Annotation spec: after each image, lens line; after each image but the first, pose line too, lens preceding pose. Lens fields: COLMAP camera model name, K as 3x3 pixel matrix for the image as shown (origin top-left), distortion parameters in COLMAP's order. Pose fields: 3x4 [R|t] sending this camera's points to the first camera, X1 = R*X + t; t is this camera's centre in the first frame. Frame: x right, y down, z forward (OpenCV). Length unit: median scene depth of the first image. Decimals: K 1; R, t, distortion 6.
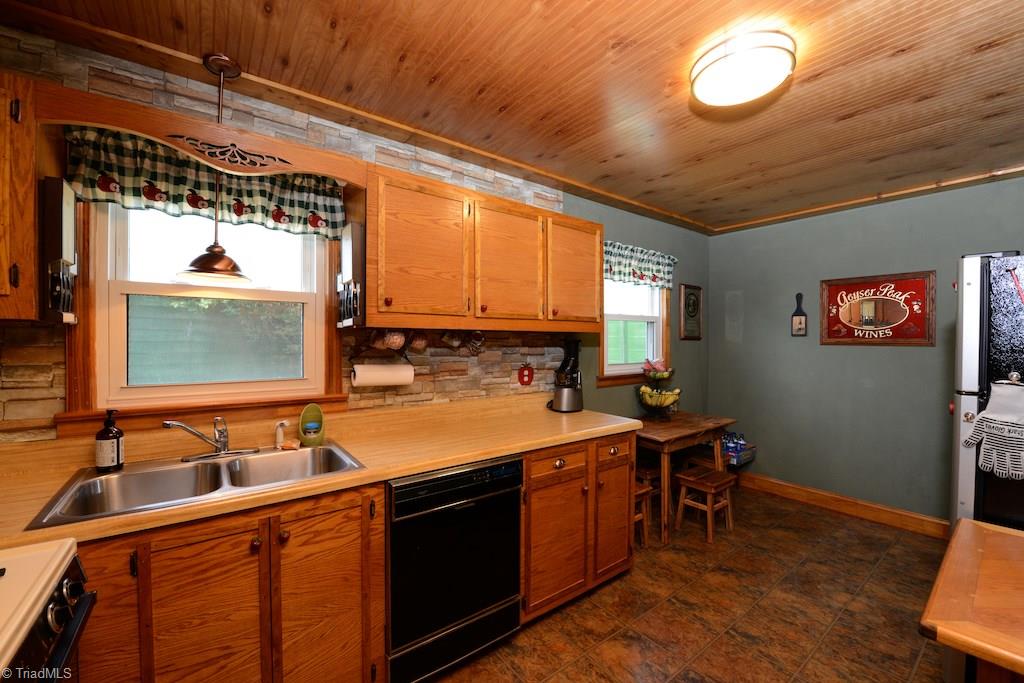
lens RADIAL K [[412.7, 0, 510.5], [0, 412.7, 342.7], [0, 0, 1]] dist [-0.009112, -0.004886]
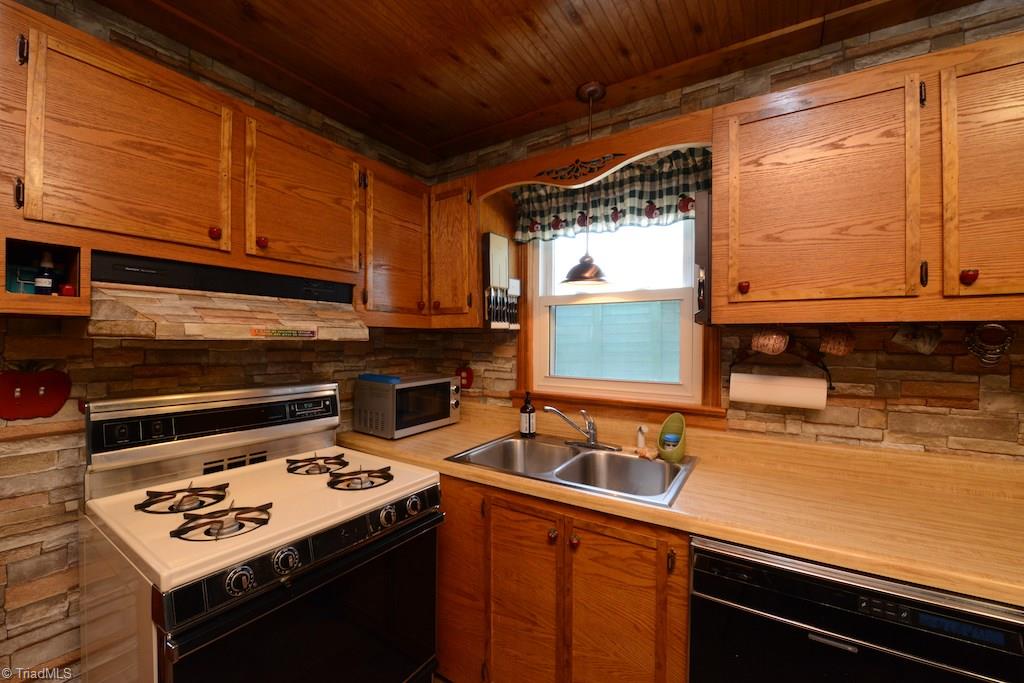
lens RADIAL K [[407.8, 0, 510.2], [0, 407.8, 342.5], [0, 0, 1]] dist [-0.016078, -0.001856]
pose [[0.343459, 0.004290, -0.939158, 0.223734], [-0.008503, 0.999963, 0.001458, -0.001674], [0.939129, 0.007485, 0.343483, 0.381709]]
